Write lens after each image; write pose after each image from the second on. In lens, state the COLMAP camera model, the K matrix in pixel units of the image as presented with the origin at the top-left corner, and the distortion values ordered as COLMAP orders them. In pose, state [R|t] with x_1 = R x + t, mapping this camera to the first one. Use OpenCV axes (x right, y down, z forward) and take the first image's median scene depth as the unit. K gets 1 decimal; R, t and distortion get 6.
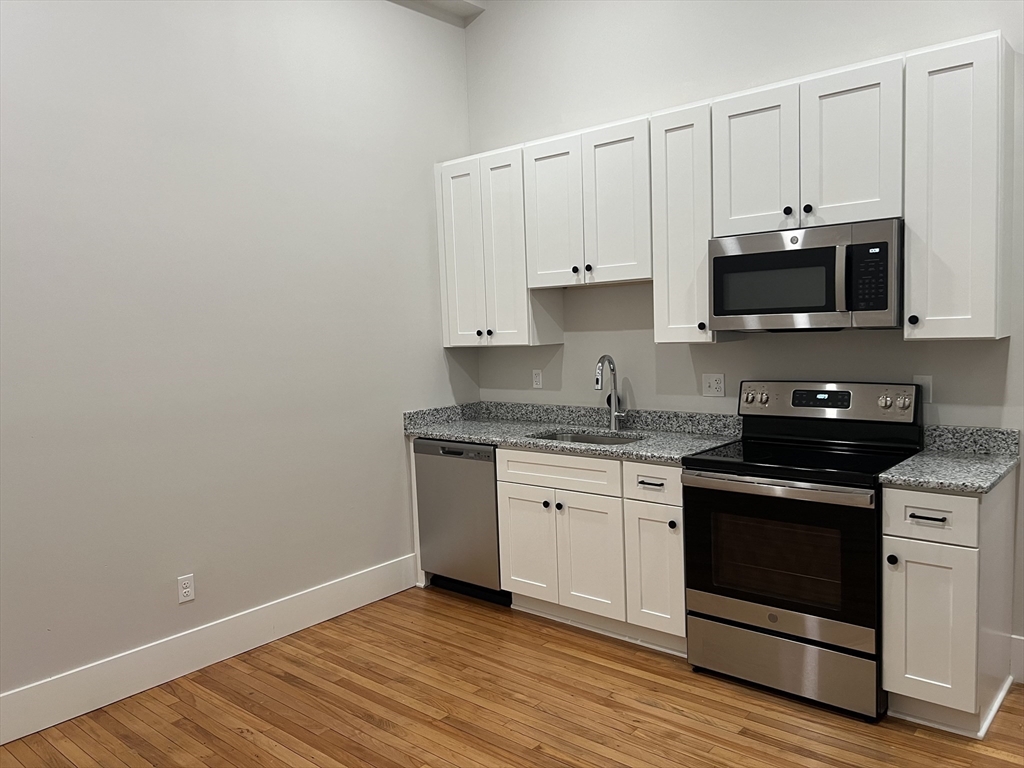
lens RADIAL K [[779.7, 0, 512.8], [0, 779.7, 386.2], [0, 0, 1]] dist [0.047057, -0.011899]
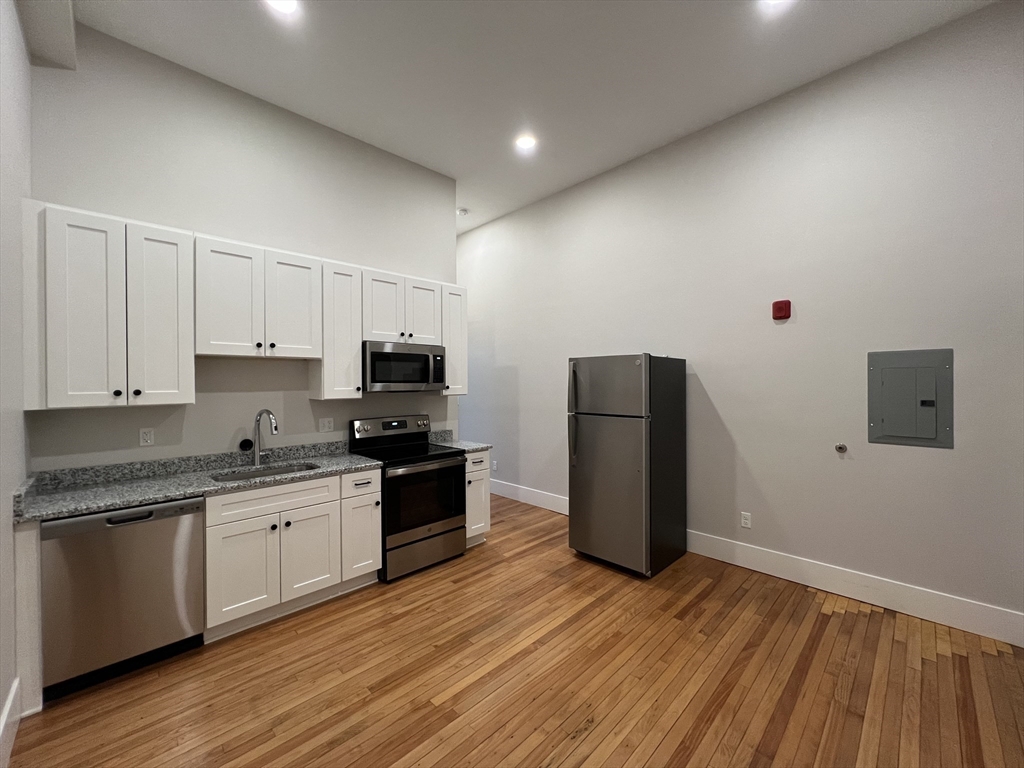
lens RADIAL K [[411.3, 0, 513.2], [0, 411.3, 383.4], [0, 0, 1]] dist [-0.001358, -0.000366]
pose [[0.071387, 0.033811, 0.996875, -0.619044], [0.084236, 0.995651, -0.039801, -0.022185], [-0.993885, 0.086814, 0.068229, 0.562530]]
